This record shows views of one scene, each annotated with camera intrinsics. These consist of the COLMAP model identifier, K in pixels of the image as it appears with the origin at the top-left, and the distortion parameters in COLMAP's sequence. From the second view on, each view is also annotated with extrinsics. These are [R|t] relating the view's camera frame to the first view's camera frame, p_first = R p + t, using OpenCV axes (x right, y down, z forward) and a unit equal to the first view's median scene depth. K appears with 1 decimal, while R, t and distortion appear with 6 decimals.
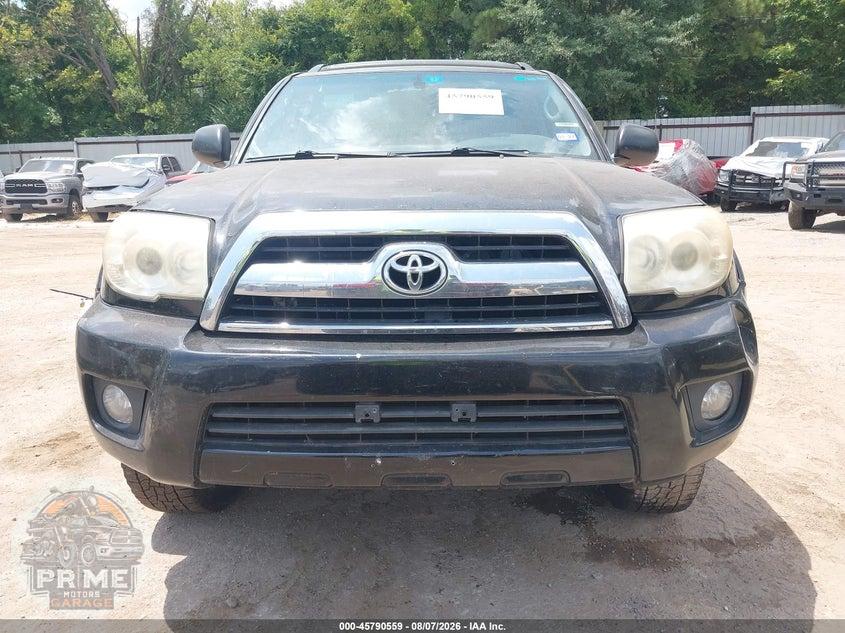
lens RADIAL K [[679.3, 0, 422.5], [0, 679.3, 316.5], [0, 0, 1]] dist [0.007211, -0.000659]
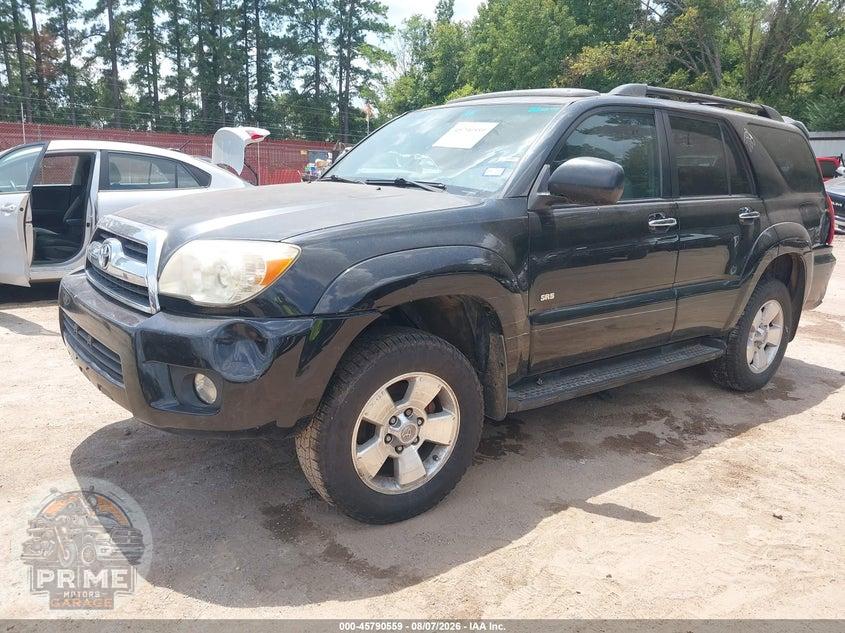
lens RADIAL K [[679.3, 0, 422.5], [0, 679.3, 316.5], [0, 0, 1]] dist [0.007211, -0.000659]
pose [[0.622810, 0.207284, -0.754414, 0.132798], [-0.200924, 0.974300, 0.101827, -0.018379], [0.756133, 0.088161, 0.648452, 0.037517]]
